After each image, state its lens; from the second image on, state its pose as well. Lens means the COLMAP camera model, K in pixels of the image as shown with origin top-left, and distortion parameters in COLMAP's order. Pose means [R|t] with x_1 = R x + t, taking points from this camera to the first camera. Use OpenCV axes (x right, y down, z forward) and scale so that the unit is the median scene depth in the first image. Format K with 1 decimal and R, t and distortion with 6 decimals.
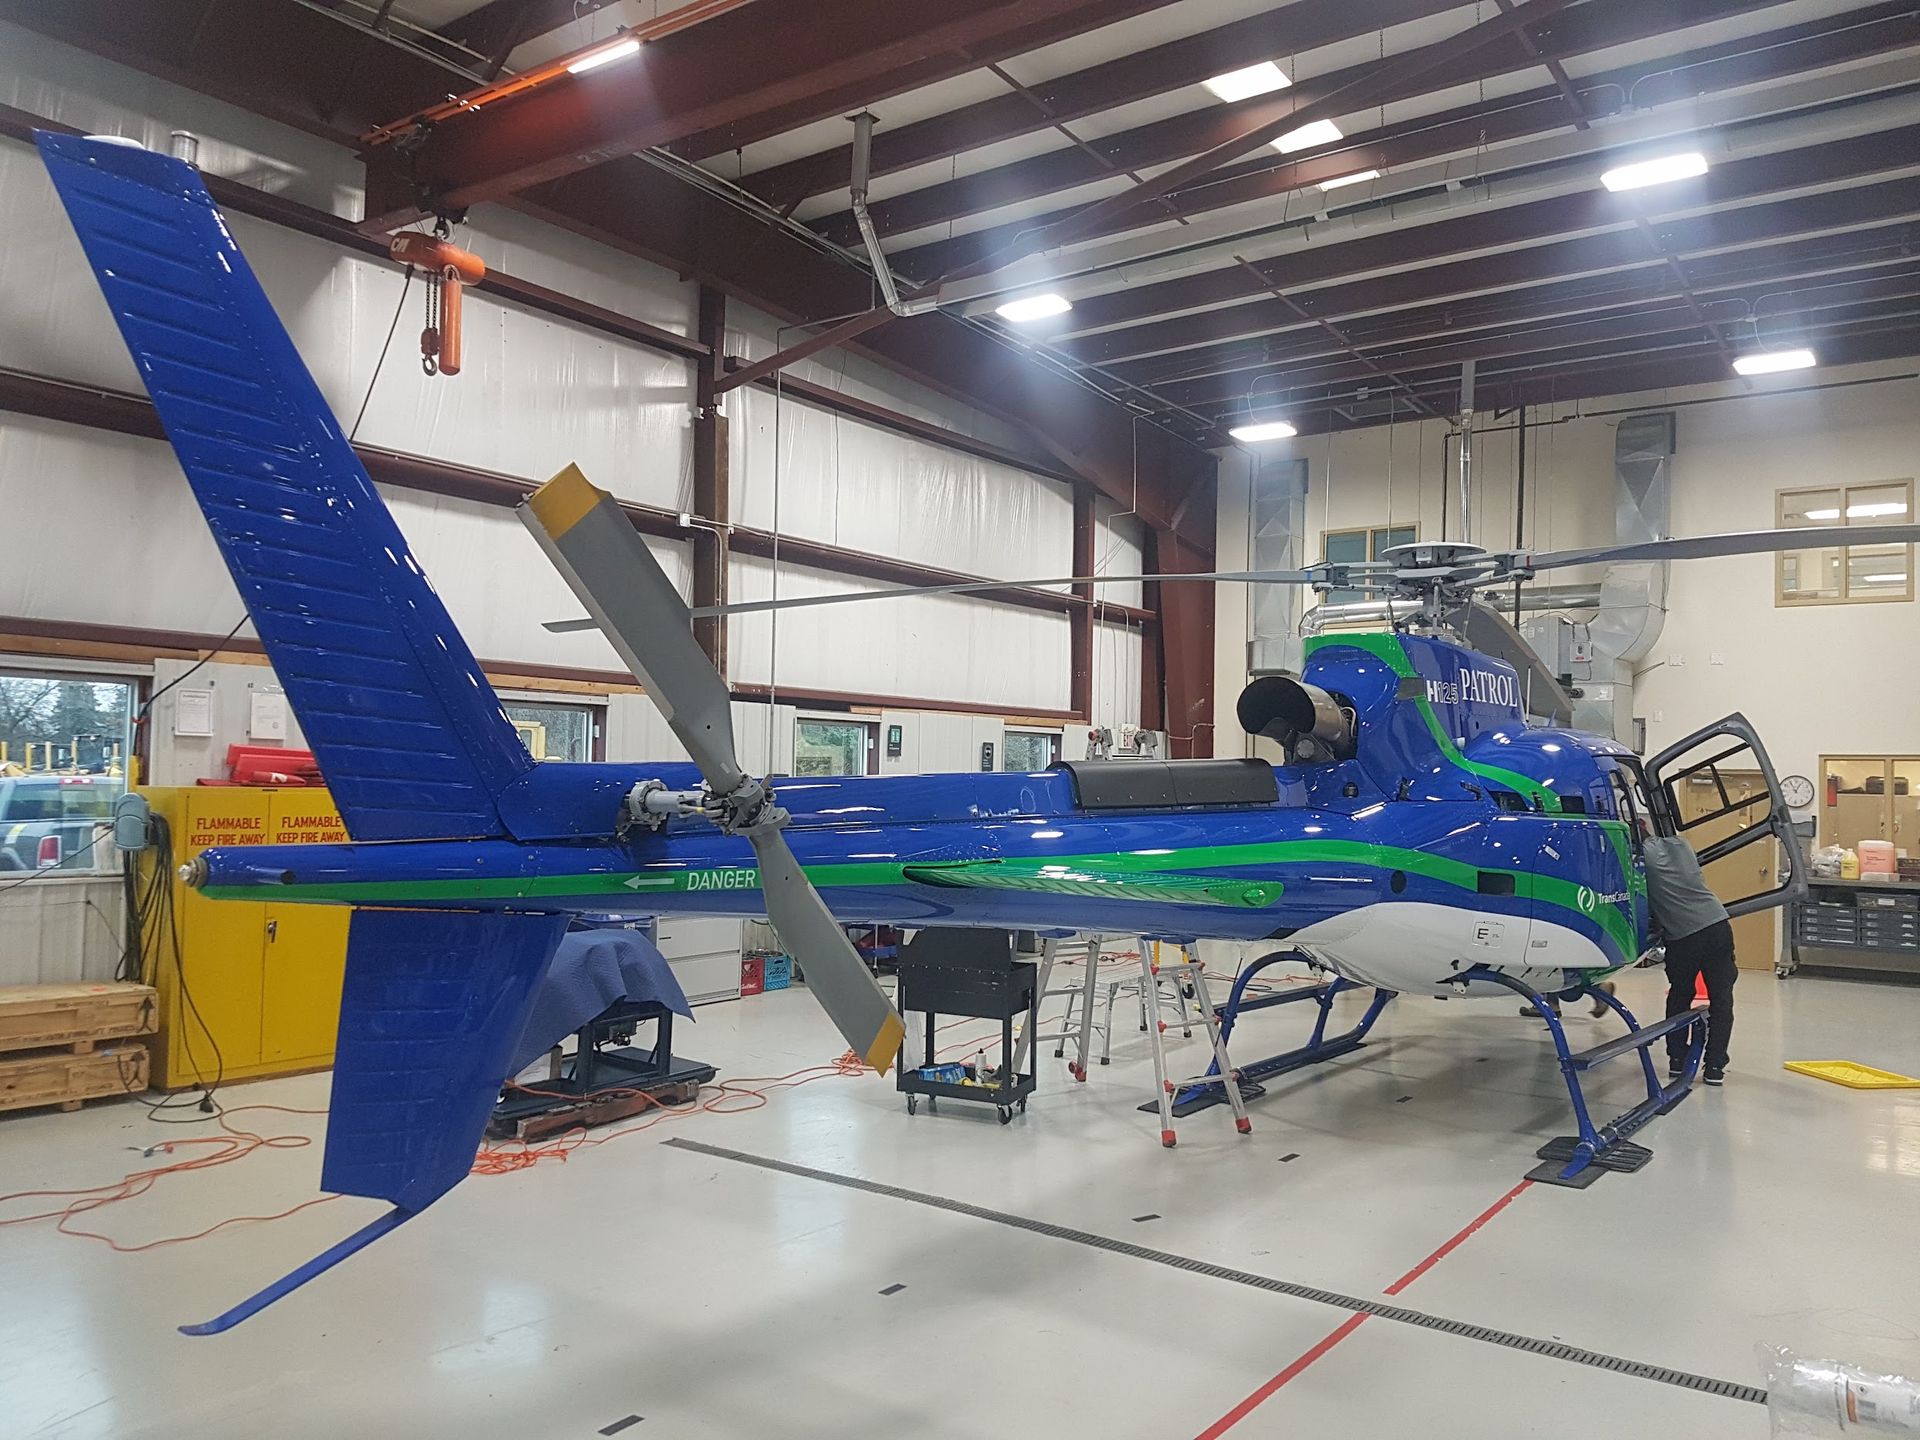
lens RADIAL K [[1464.0, 0, 908.8], [0, 1464.0, 754.5], [0, 0, 1]] dist [0.008411, 0.001791]
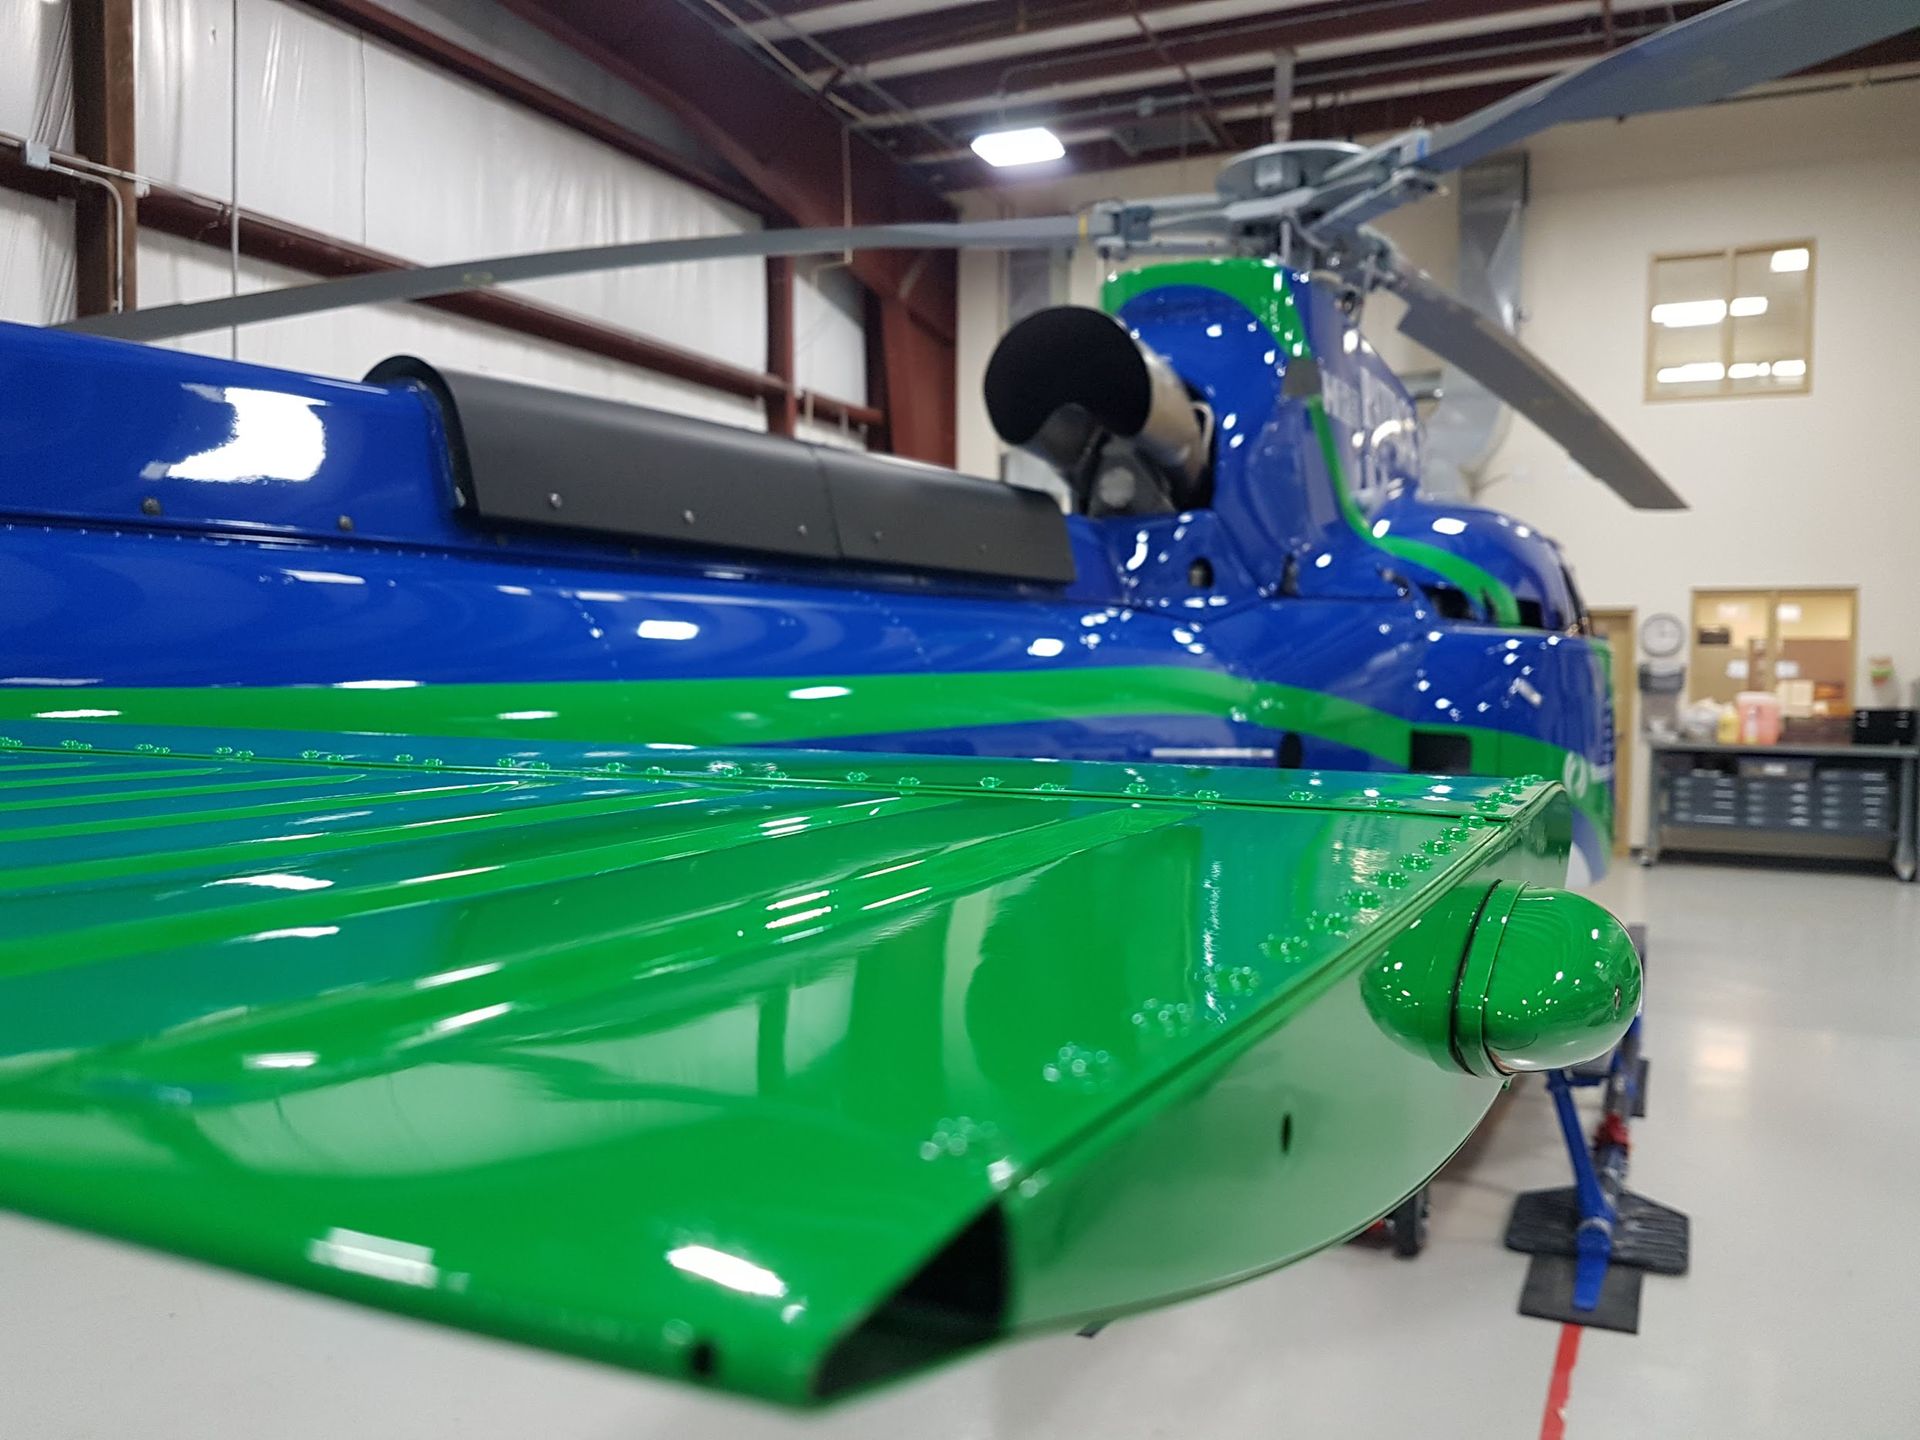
lens RADIAL K [[1519.9, 0, 1008.0], [0, 1519.9, 772.2], [0, 0, 1]] dist [0.024696, -0.057224]
pose [[0.973377, -0.025512, 0.227784, 0.070171], [0.005500, 0.996100, 0.088064, 0.027811], [-0.229143, -0.084467, 0.969721, 0.300361]]
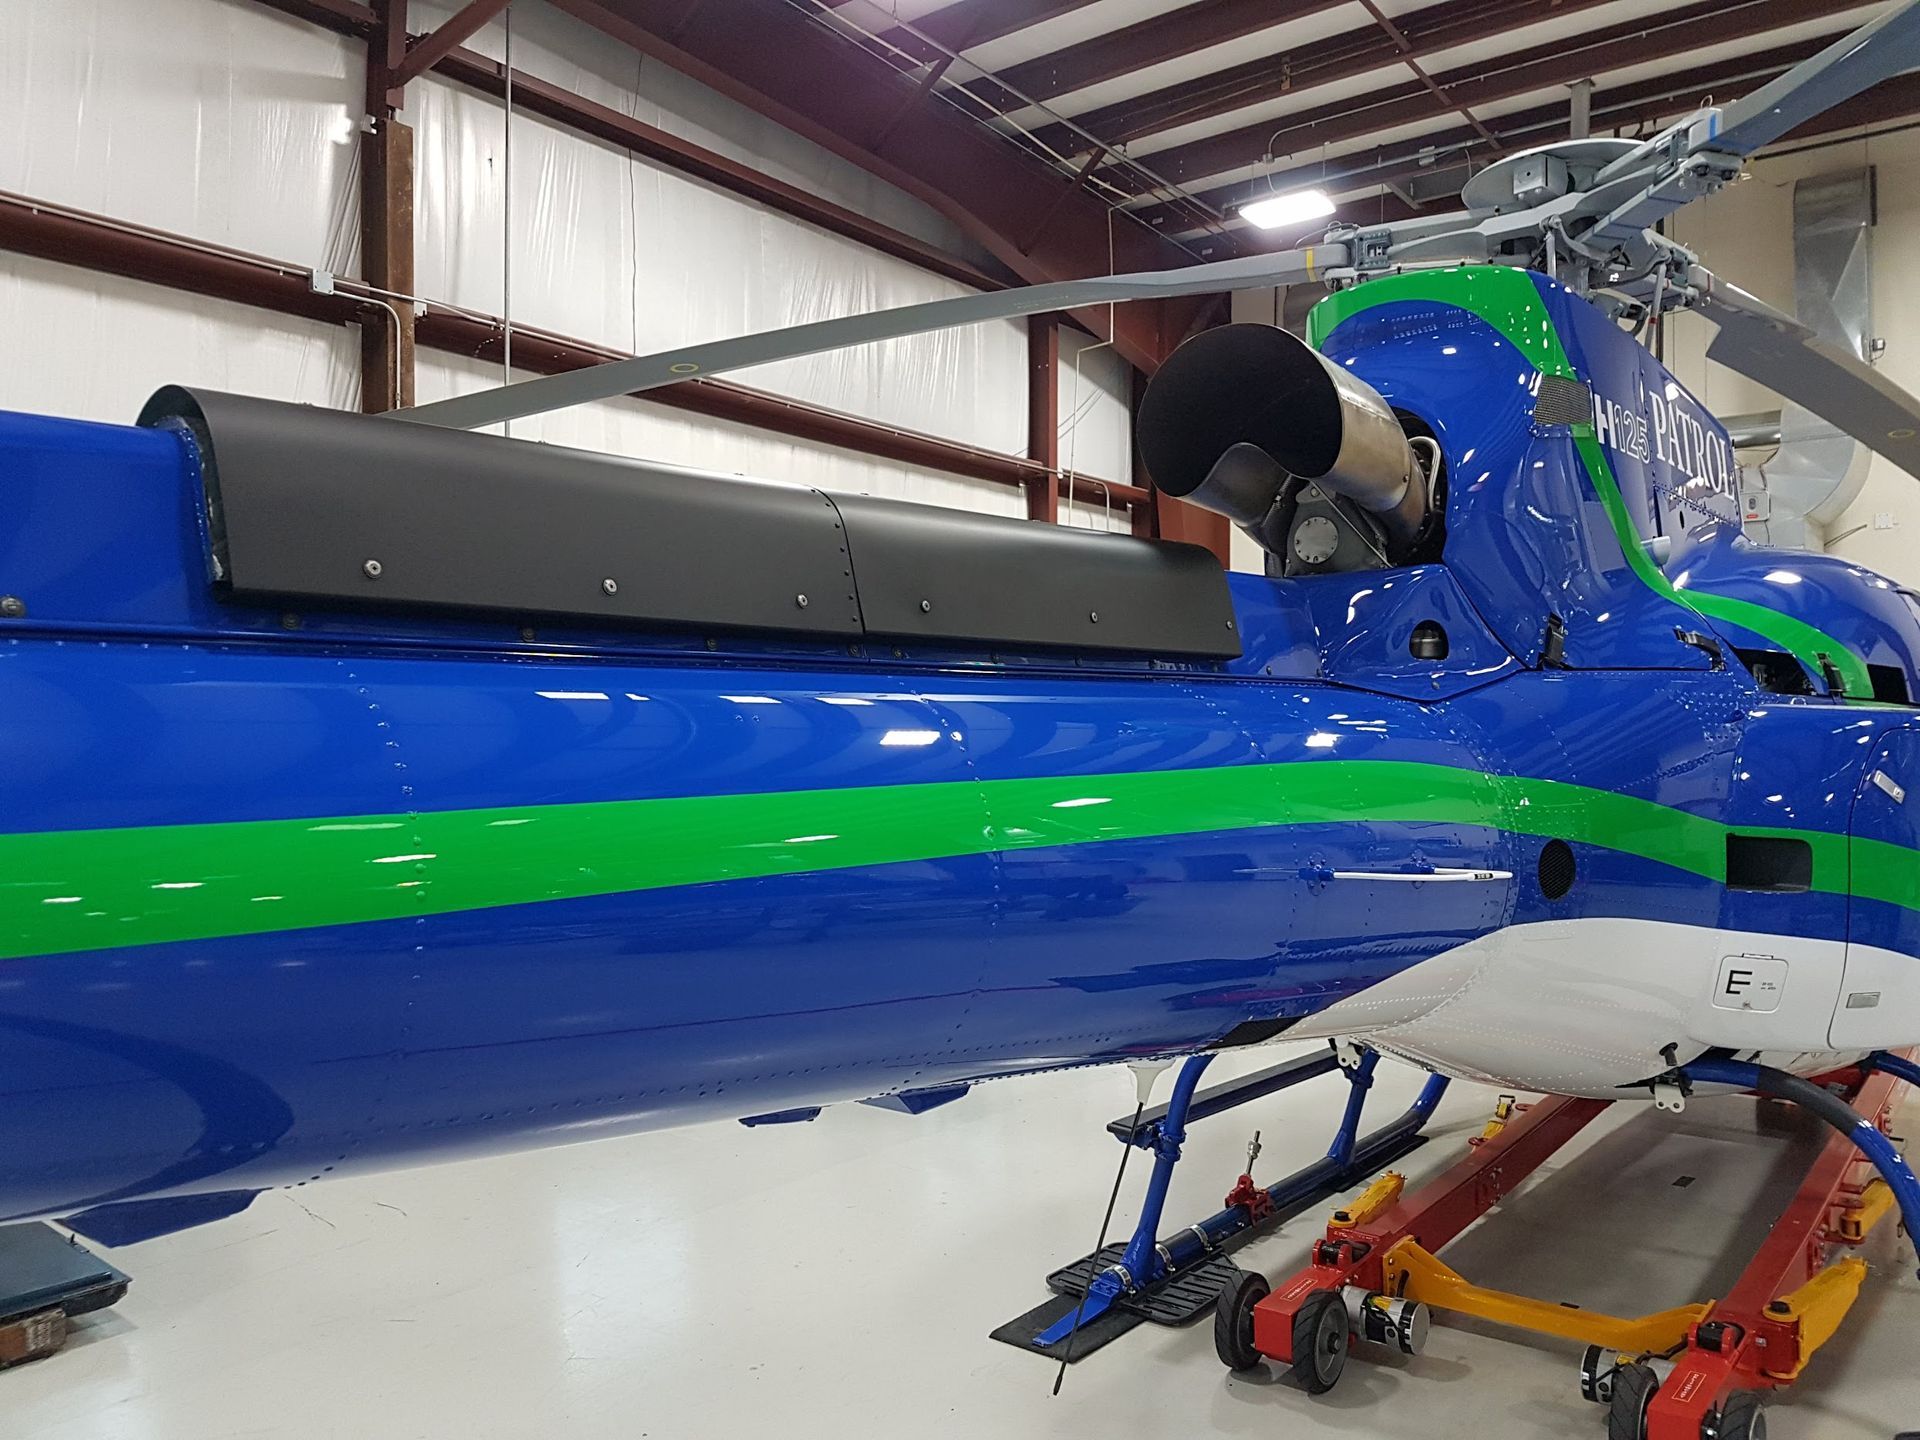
lens RADIAL K [[1499.8, 0, 966.8], [0, 1499.8, 749.7], [0, 0, 1]] dist [0.045363, -0.067181]
pose [[0.999781, -0.020514, 0.004112, 0.101373], [0.020439, 0.999637, 0.017580, 0.026560], [-0.004471, -0.017492, 0.999837, 0.345119]]
